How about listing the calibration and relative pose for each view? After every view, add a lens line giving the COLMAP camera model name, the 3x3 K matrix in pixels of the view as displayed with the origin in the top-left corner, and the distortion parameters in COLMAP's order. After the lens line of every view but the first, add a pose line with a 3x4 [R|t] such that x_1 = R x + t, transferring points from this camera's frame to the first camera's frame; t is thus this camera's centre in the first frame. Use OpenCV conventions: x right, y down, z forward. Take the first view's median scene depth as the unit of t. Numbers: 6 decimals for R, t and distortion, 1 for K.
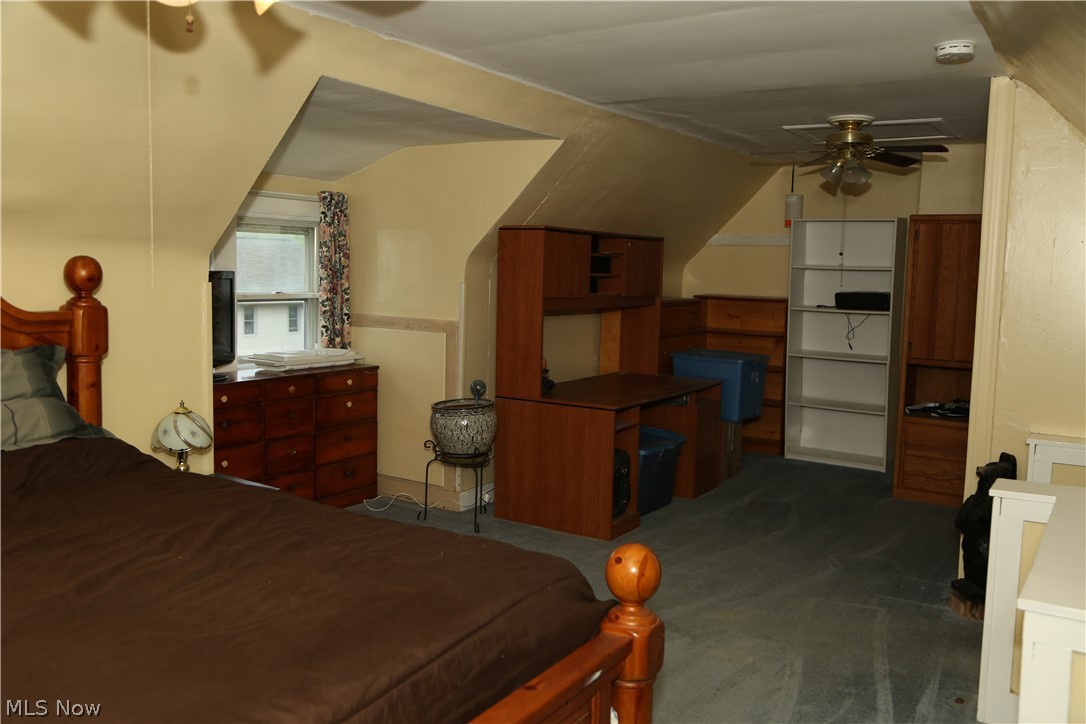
lens RADIAL K [[929.7, 0, 542.1], [0, 929.7, 365.1], [0, 0, 1]] dist [-0.032252, 0.088611]
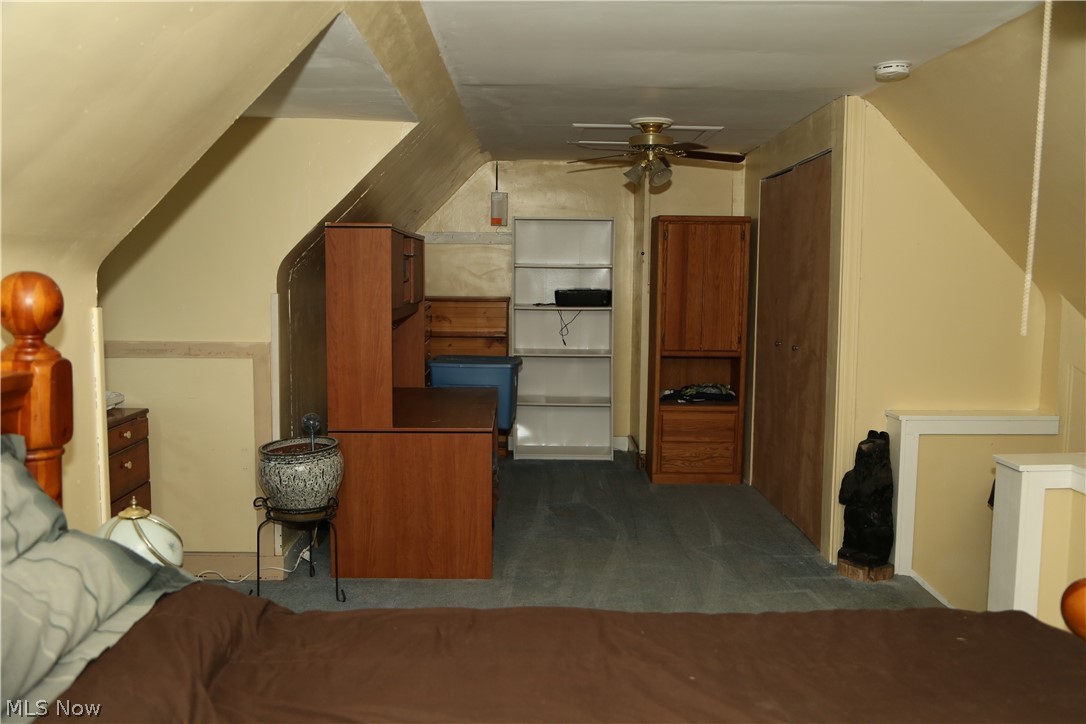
lens RADIAL K [[929.7, 0, 542.1], [0, 929.7, 365.1], [0, 0, 1]] dist [-0.032252, 0.088611]
pose [[0.830319, -0.075639, 0.552132, -0.346251], [0.072435, 0.996990, 0.027652, -0.034274], [-0.552561, 0.017034, 0.833298, 0.215614]]
